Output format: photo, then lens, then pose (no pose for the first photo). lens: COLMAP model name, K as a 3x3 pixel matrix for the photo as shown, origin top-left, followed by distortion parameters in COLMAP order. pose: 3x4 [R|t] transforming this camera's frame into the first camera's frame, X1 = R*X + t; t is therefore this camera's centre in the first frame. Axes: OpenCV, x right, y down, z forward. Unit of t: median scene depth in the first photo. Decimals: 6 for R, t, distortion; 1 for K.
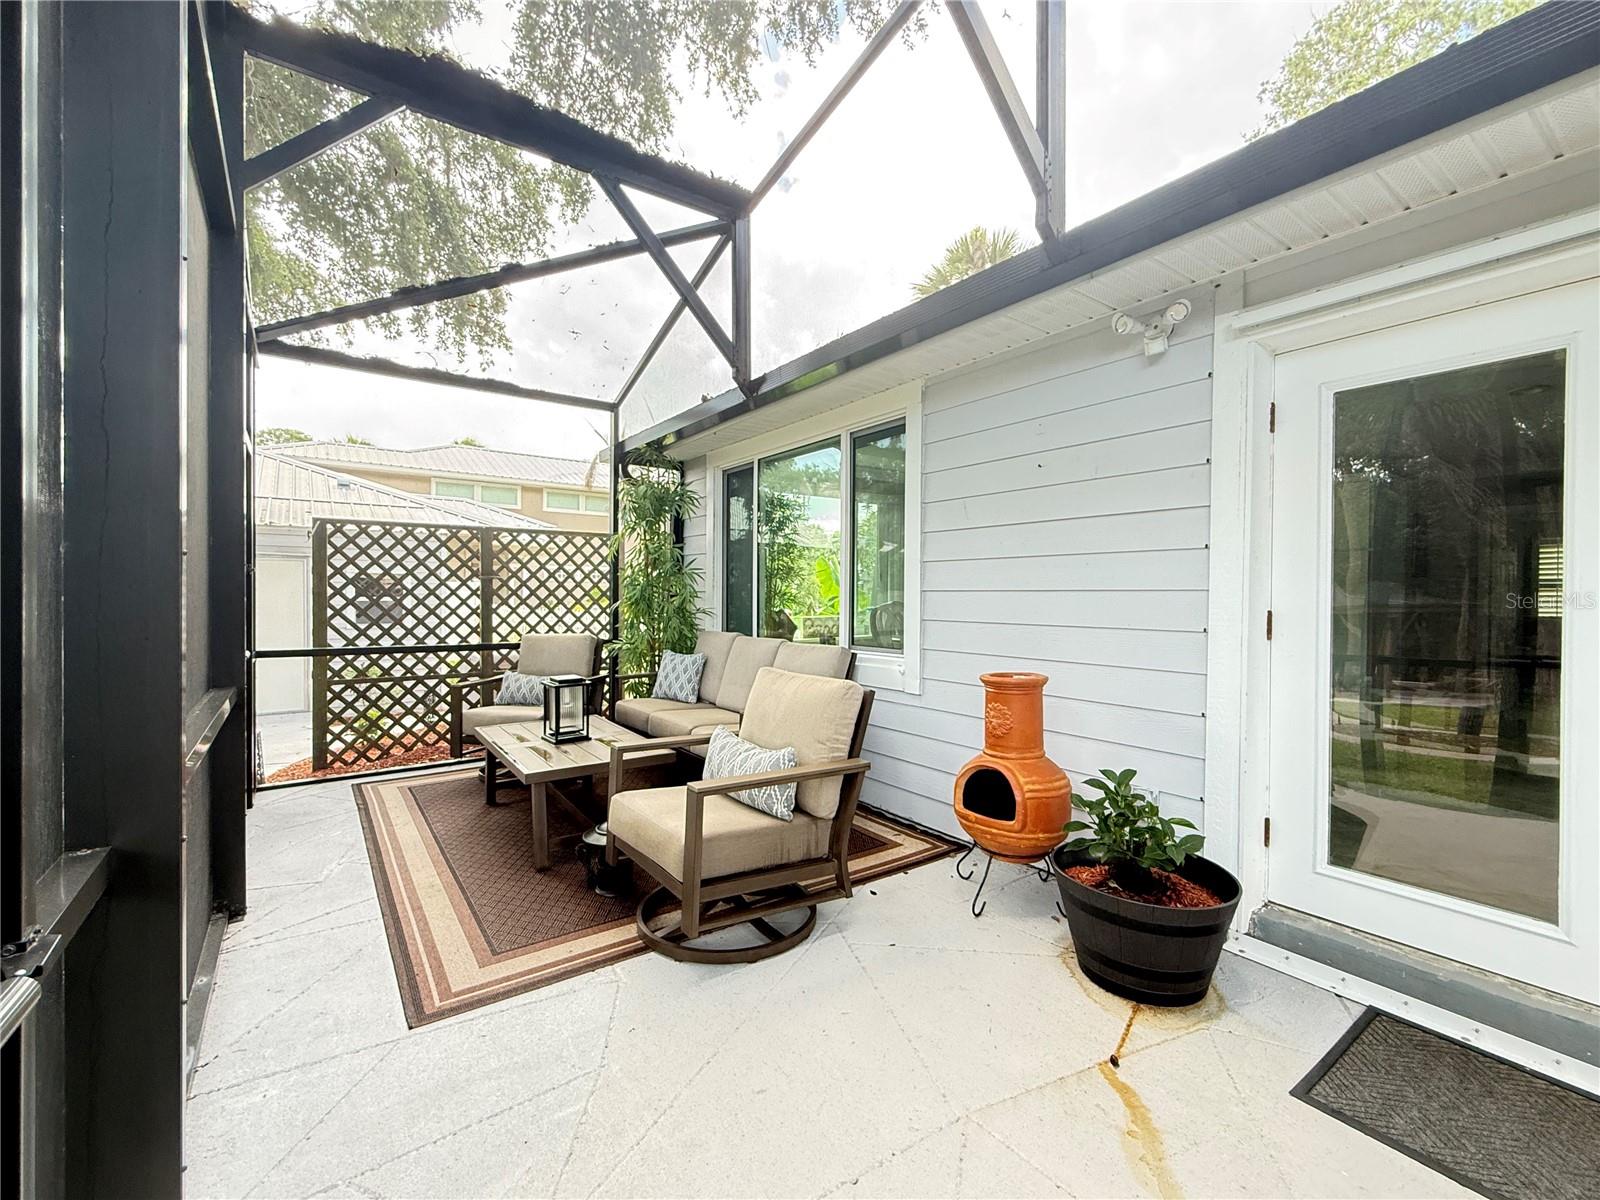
lens RADIAL K [[697.2, 0, 796.4], [0, 697.2, 597.2], [0, 0, 1]] dist [-0.000517, 0.000420]
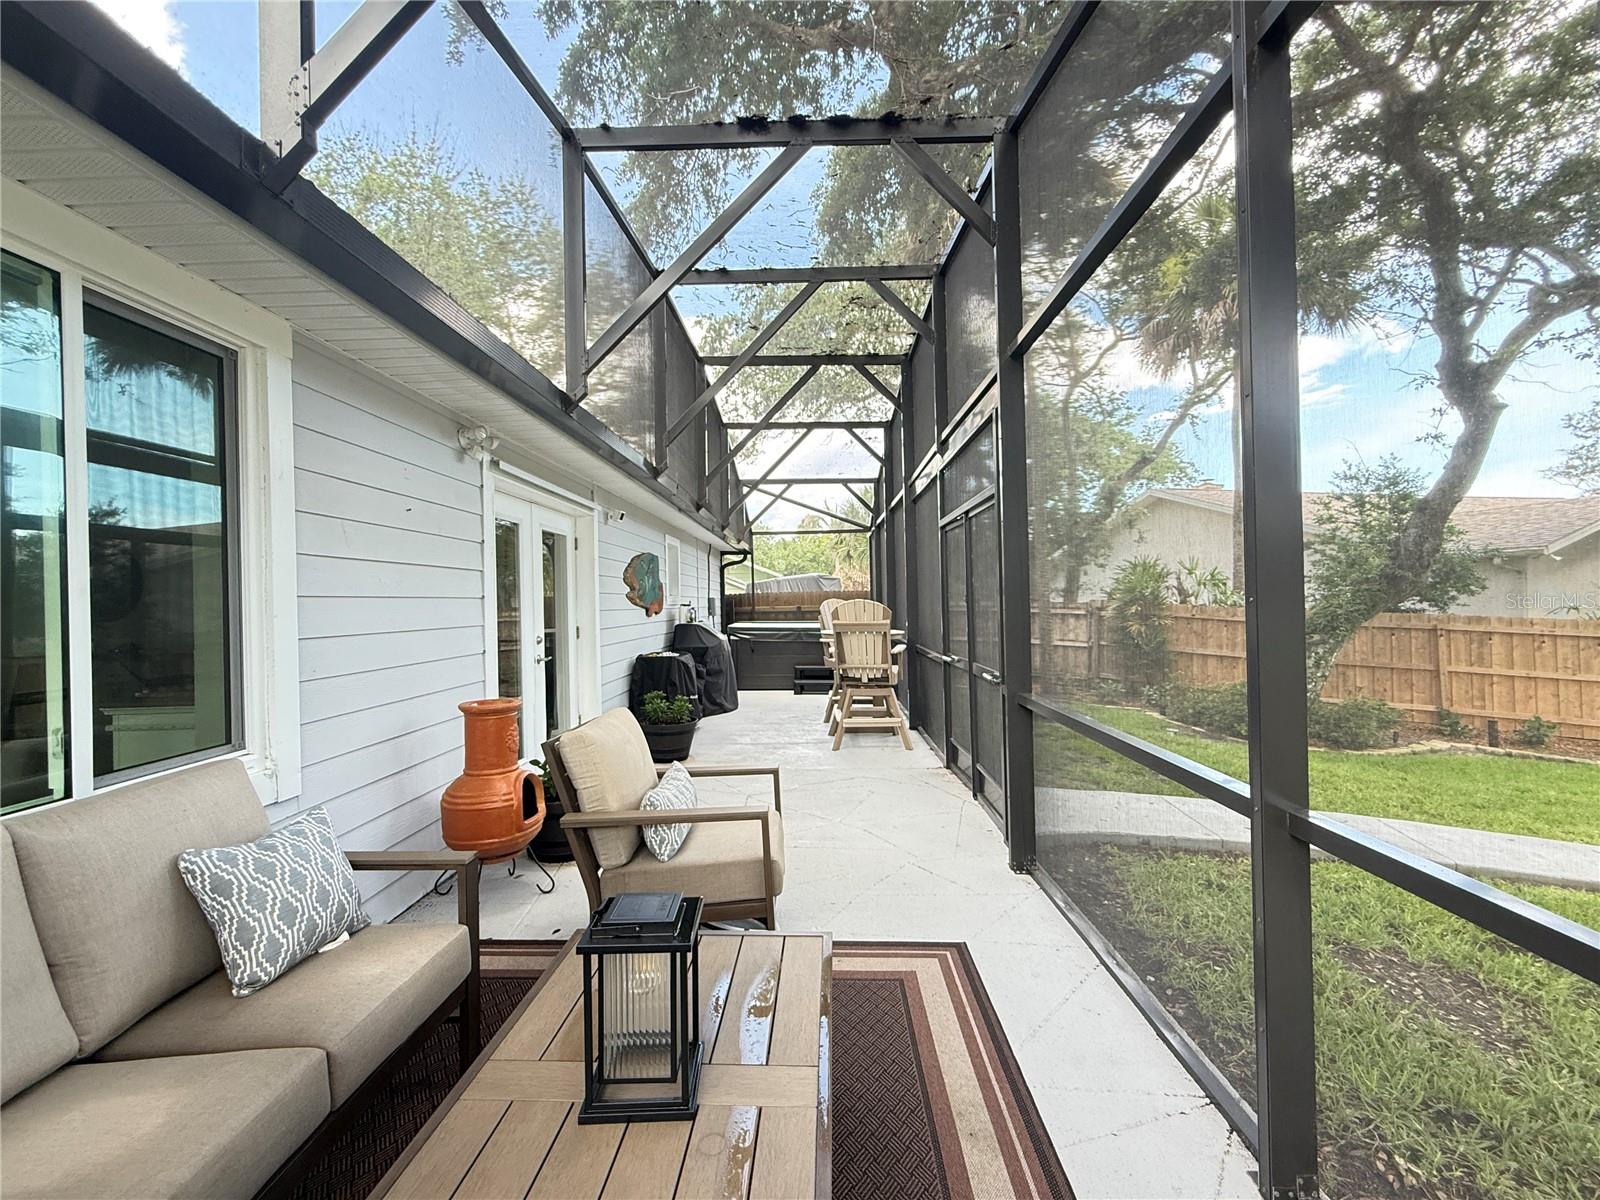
lens RADIAL K [[697.2, 0, 800.7], [0, 697.2, 601.0], [0, 0, 1]] dist [-0.000517, 0.000420]
pose [[-0.804307, 0.004749, 0.594195, -0.844482], [0.010947, 0.999917, 0.006826, -0.064293], [-0.594113, 0.011995, -0.804292, 1.735906]]
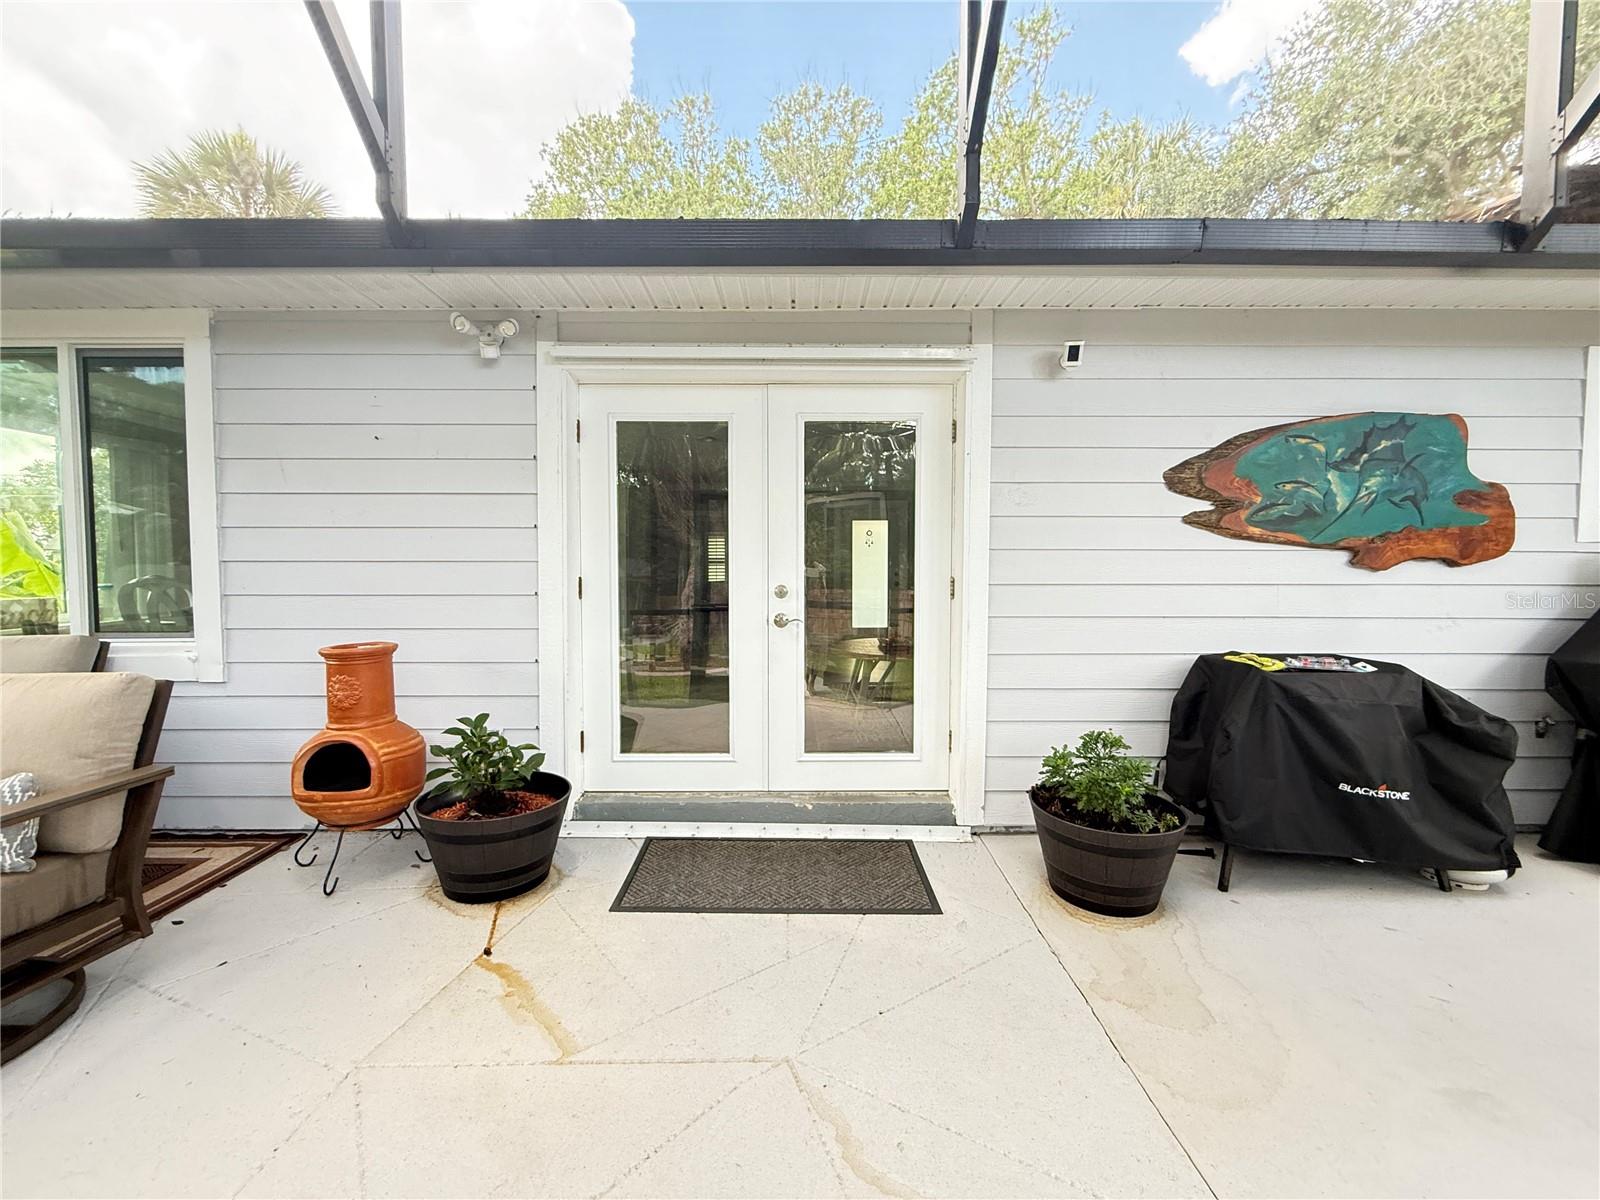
lens RADIAL K [[663.2, 0, 795.3], [0, 663.2, 592.8], [0, 0, 1]] dist [0.000434, -0.000493]
pose [[0.572445, -0.028963, 0.819431, -0.111855], [0.005874, 0.999495, 0.031224, 0.010750], [-0.819922, -0.013060, 0.572326, -0.056299]]
